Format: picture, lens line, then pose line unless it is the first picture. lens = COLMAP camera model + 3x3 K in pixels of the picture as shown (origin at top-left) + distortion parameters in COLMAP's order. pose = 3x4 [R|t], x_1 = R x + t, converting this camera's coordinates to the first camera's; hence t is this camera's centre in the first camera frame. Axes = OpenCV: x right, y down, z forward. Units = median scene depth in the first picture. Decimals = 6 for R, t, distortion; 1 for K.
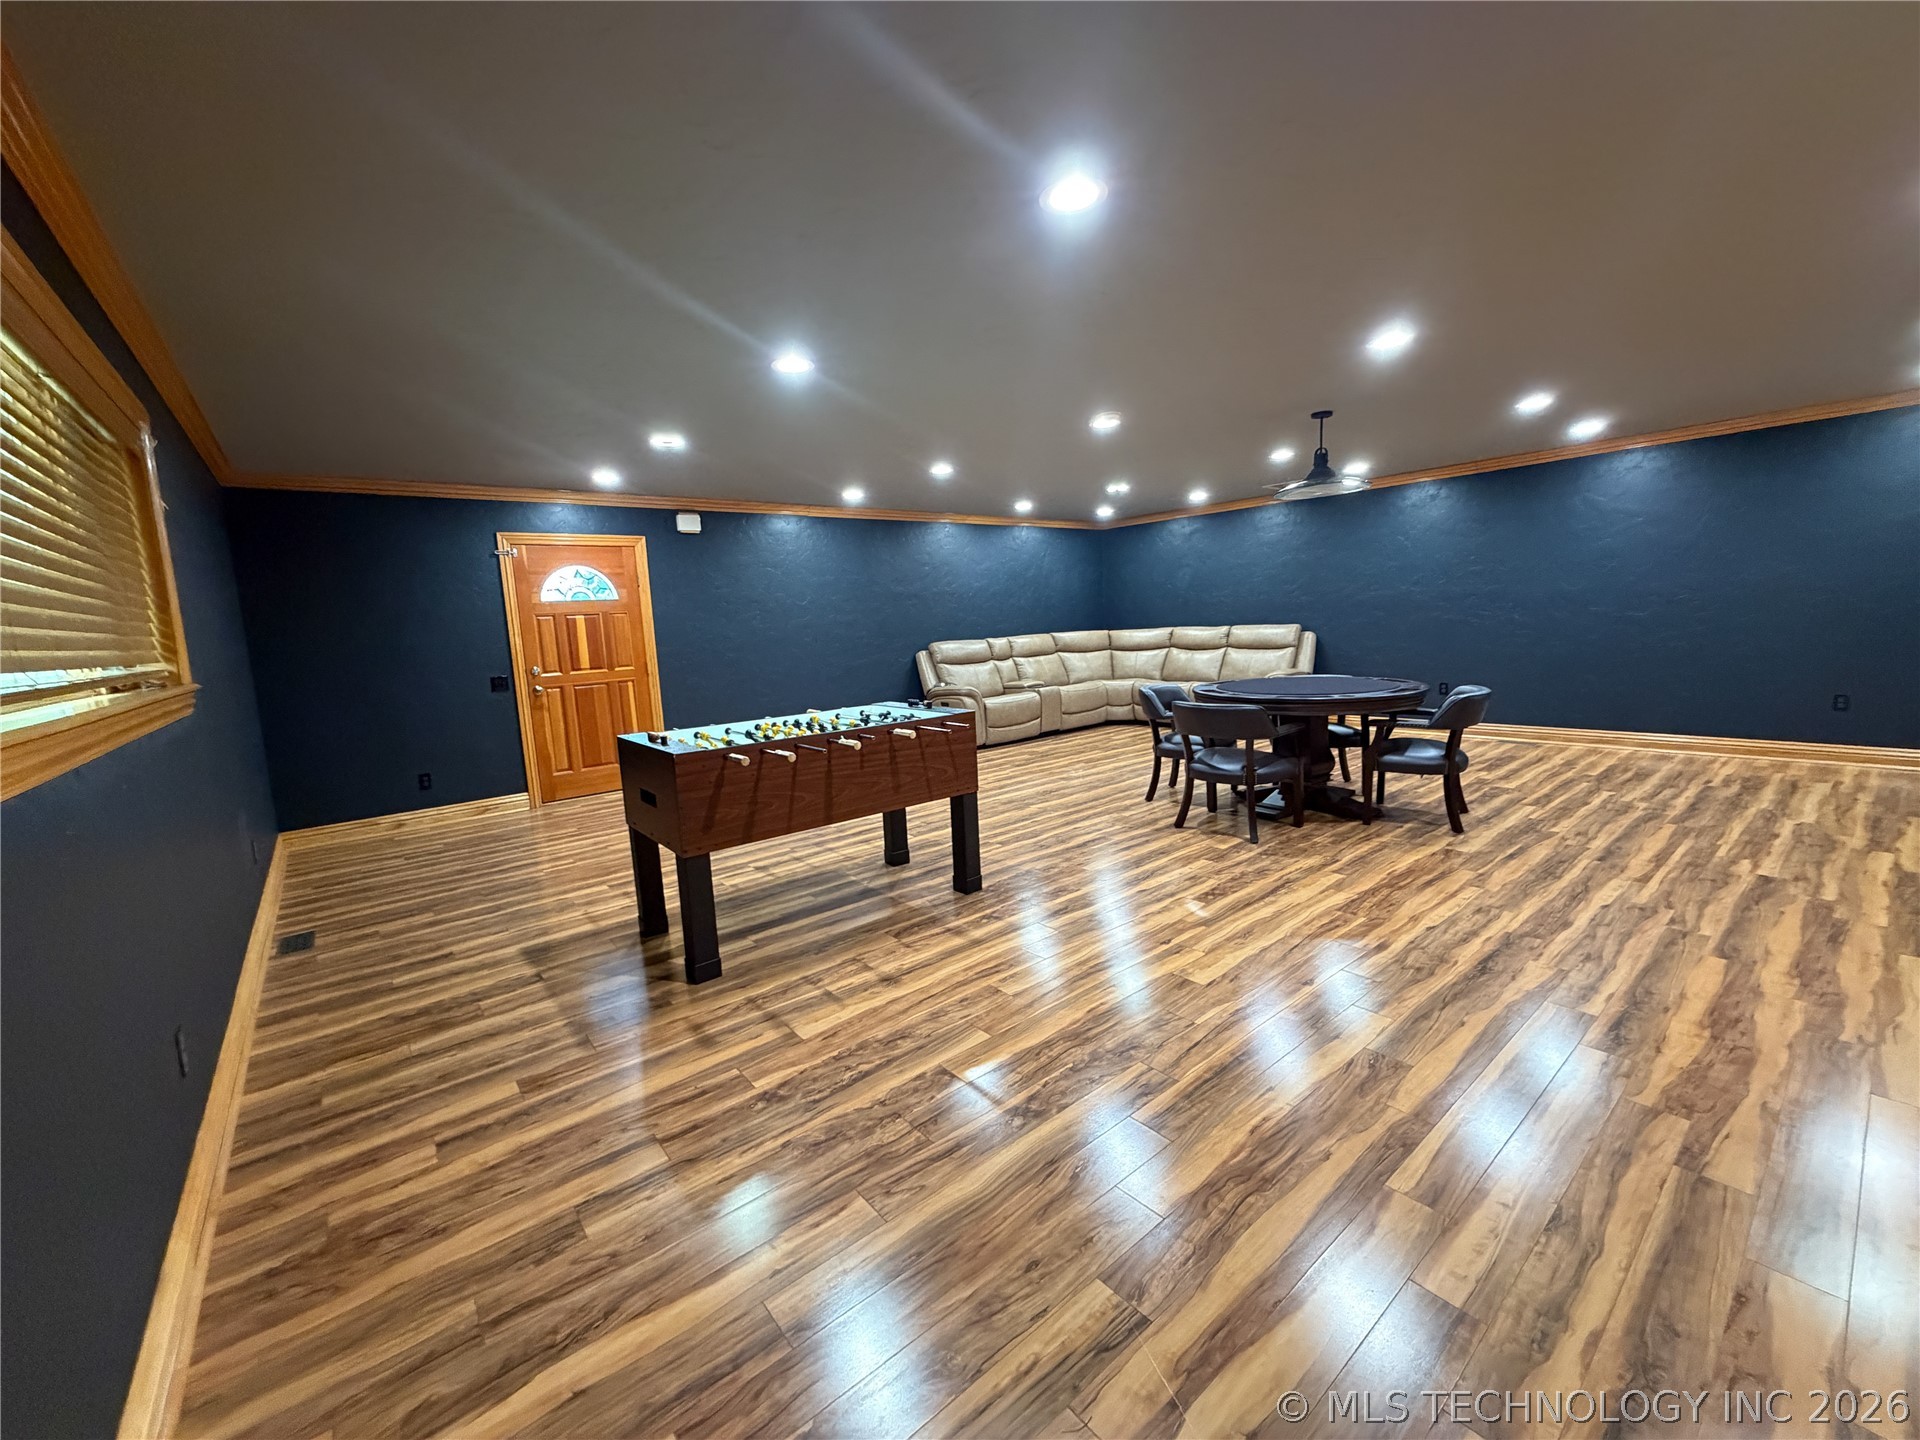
lens RADIAL K [[760.5, 0, 959.7], [0, 760.5, 719.1], [0, 0, 1]] dist [0.012488, 0.000108]
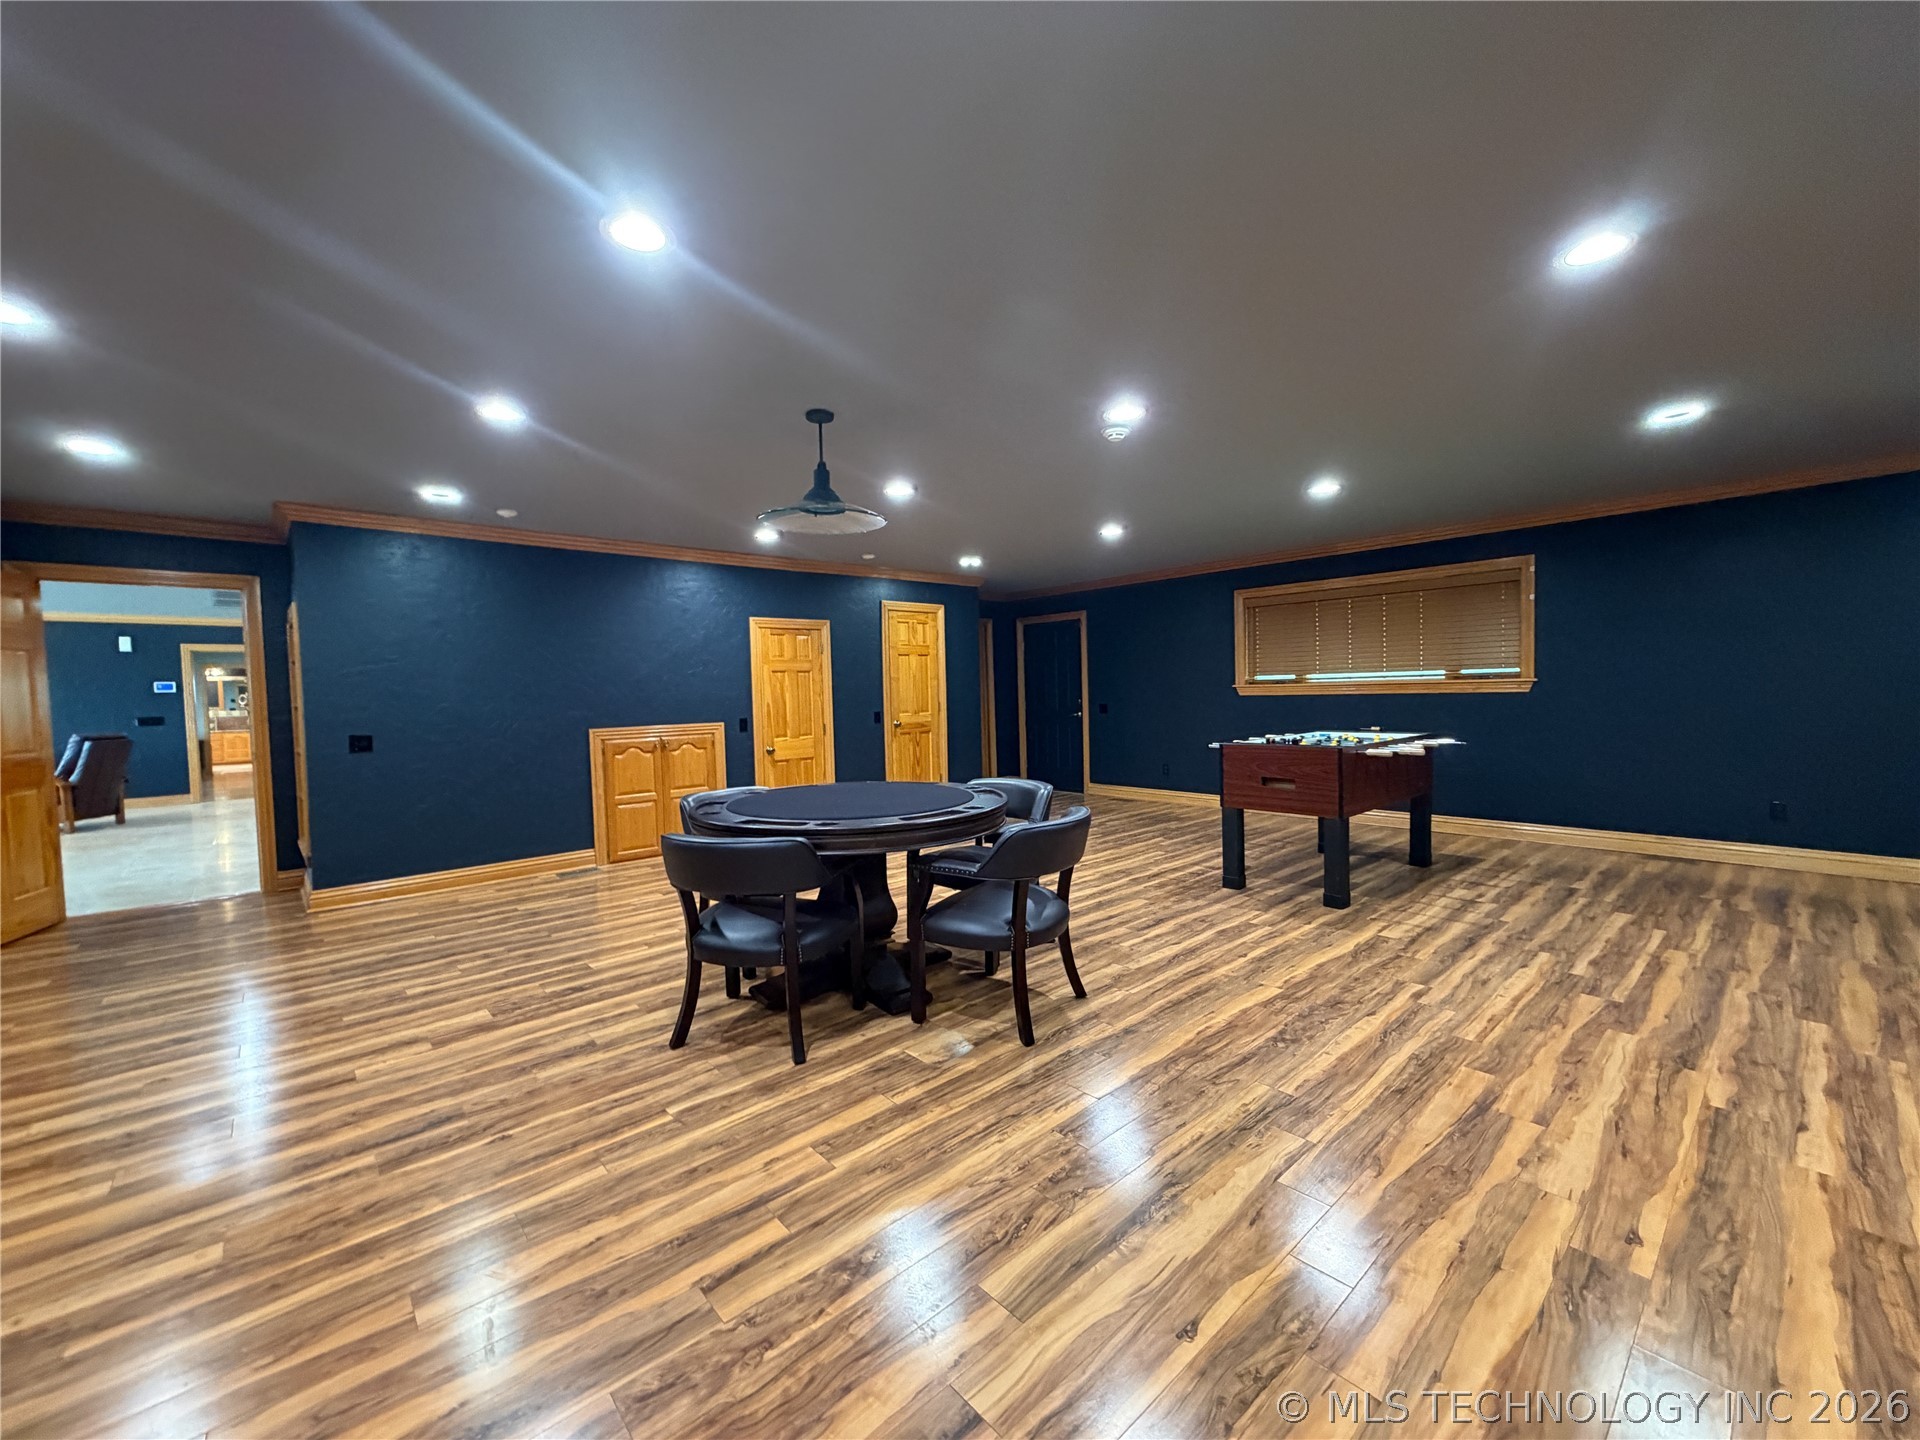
lens RADIAL K [[760.5, 0, 955.8], [0, 760.5, 718.9], [0, 0, 1]] dist [0.012488, 0.000108]
pose [[-0.996547, 0.075155, -0.035302, 0.503956], [0.068174, 0.983284, 0.168834, -0.299042], [0.047401, 0.165844, -0.985012, 2.221101]]
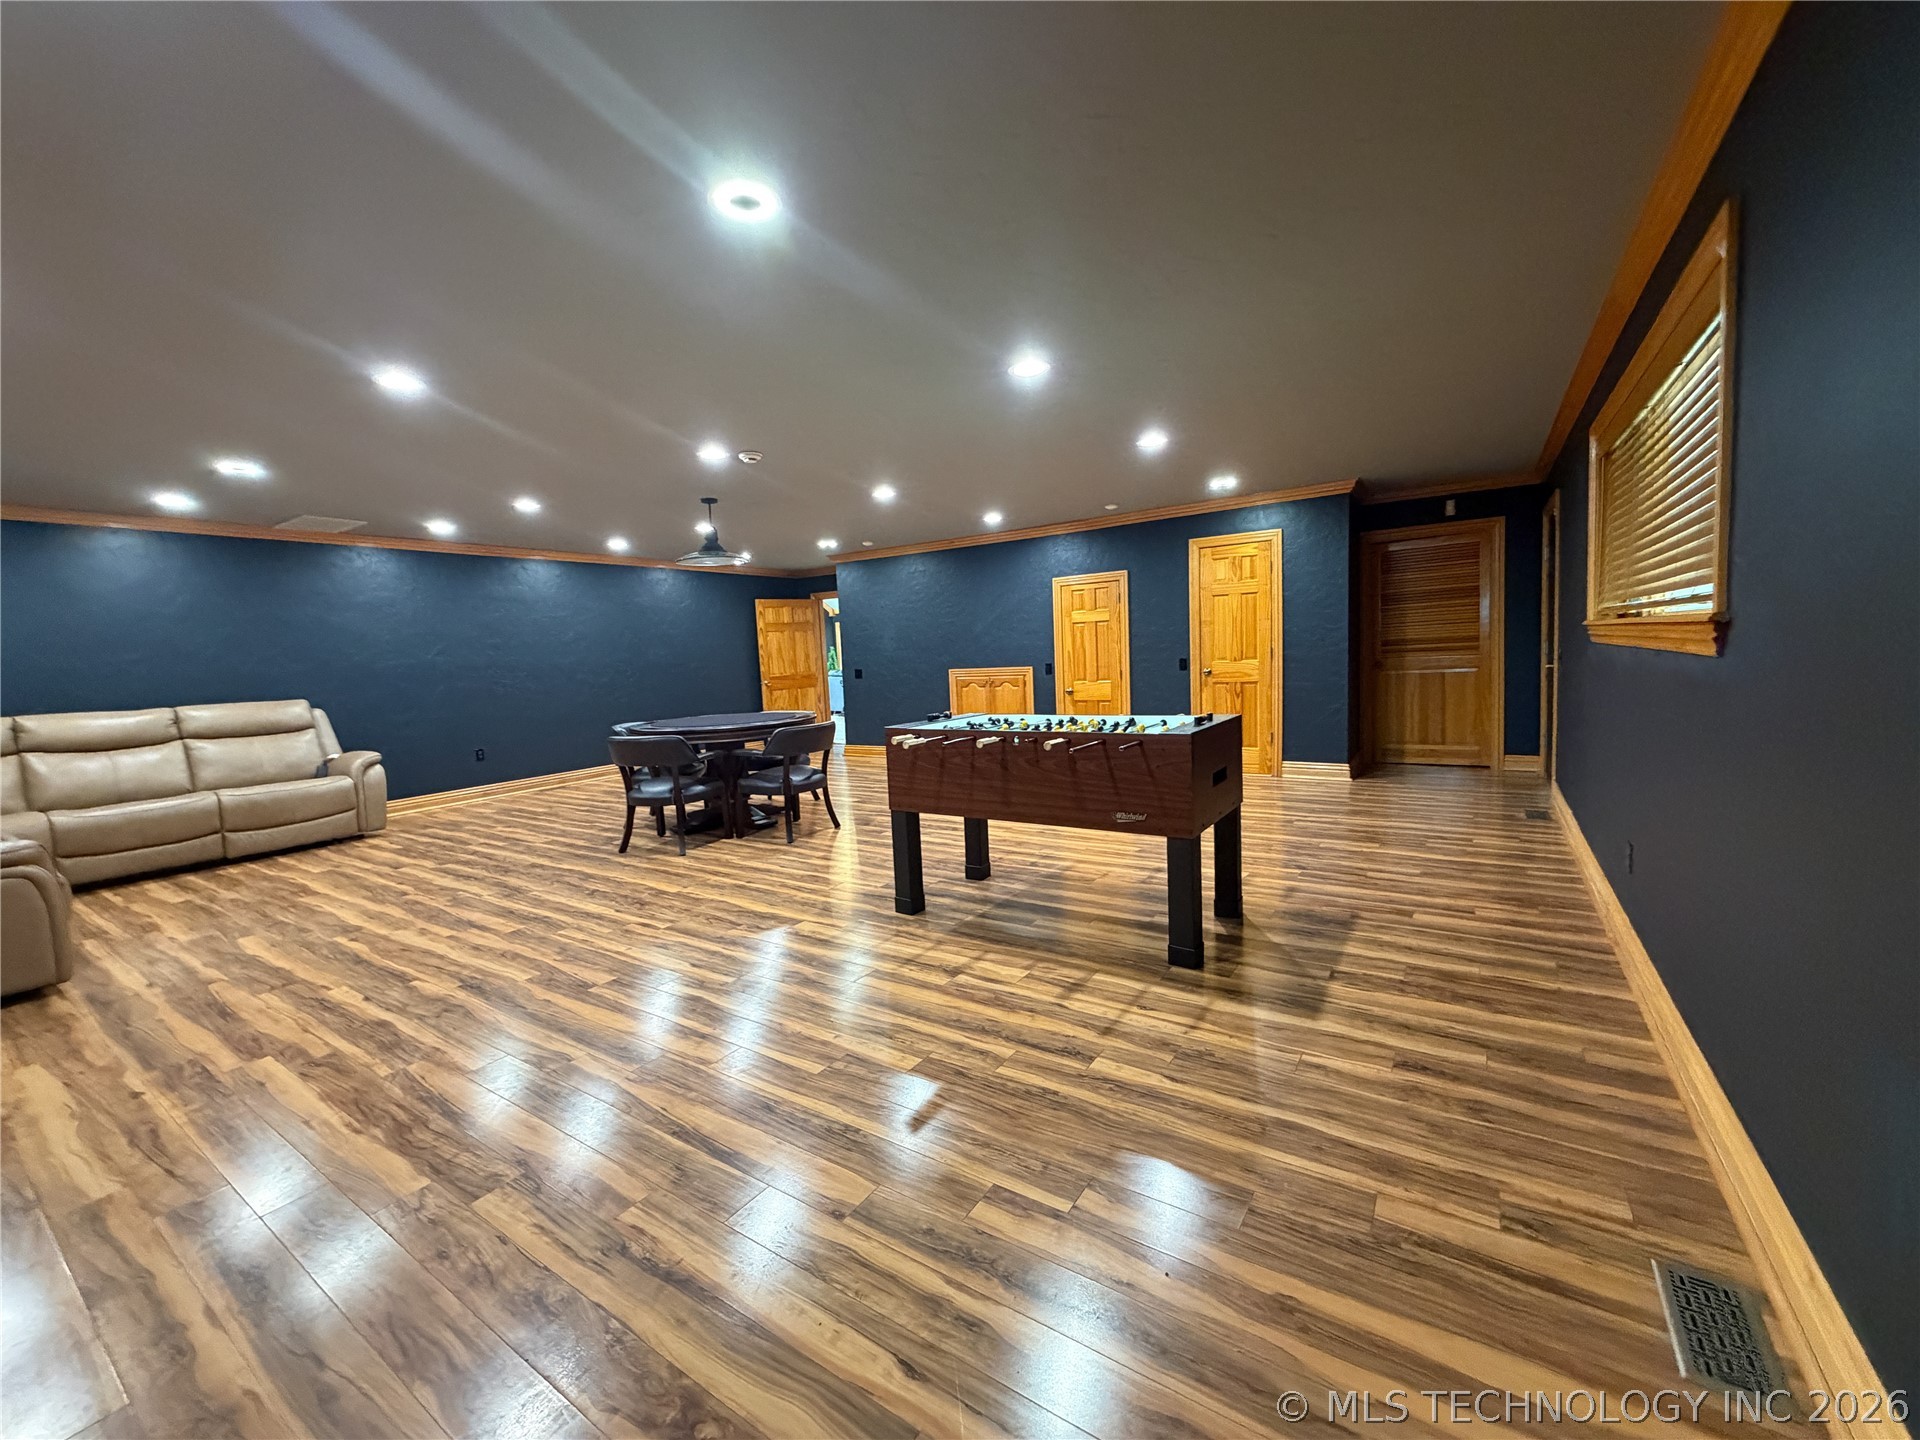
lens RADIAL K [[760.5, 0, 953.2], [0, 760.5, 721.0], [0, 0, 1]] dist [0.012488, 0.000108]
pose [[-0.281251, -0.022158, 0.959378, -1.052393], [0.185547, 0.979612, 0.077021, -0.090304], [-0.941525, 0.199672, -0.271405, 1.317871]]
